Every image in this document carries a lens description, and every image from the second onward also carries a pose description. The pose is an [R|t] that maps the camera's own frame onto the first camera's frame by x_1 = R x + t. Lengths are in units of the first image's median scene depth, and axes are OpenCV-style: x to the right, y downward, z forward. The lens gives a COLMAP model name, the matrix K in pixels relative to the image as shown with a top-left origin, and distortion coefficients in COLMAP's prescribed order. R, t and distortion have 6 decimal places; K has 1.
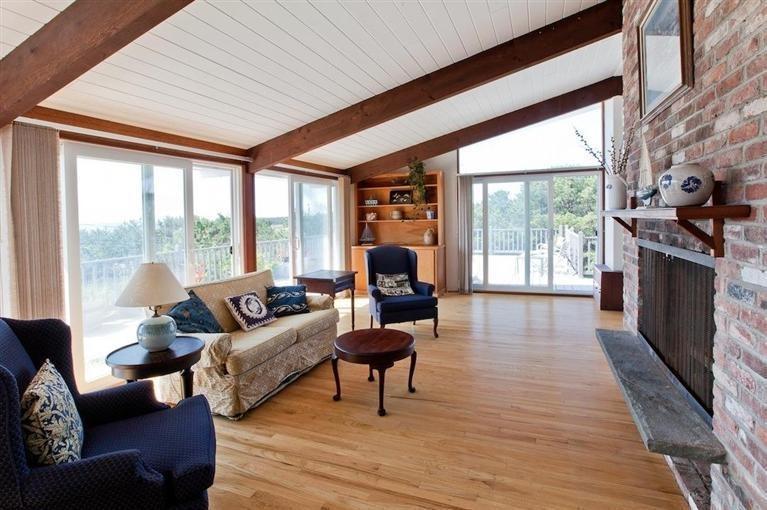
lens RADIAL K [[369.9, 0, 399.4], [0, 369.9, 224.3], [0, 0, 1]] dist [-0.024998, 0.005687]
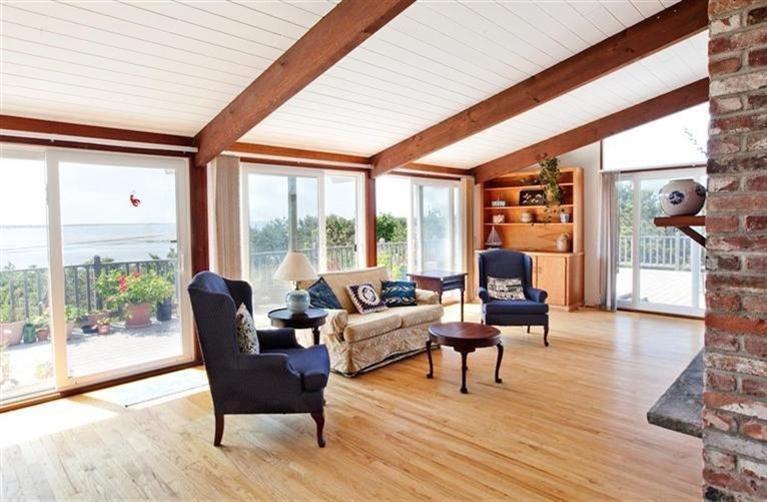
lens RADIAL K [[452.3, 0, 383.5], [0, 452.3, 249.7], [0, 0, 1]] dist [0.008223, 0.002956]
pose [[0.920446, 0.036984, -0.389115, 0.198981], [-0.017111, 0.998372, 0.054415, -0.001251], [0.390494, -0.043428, 0.919580, -0.297689]]
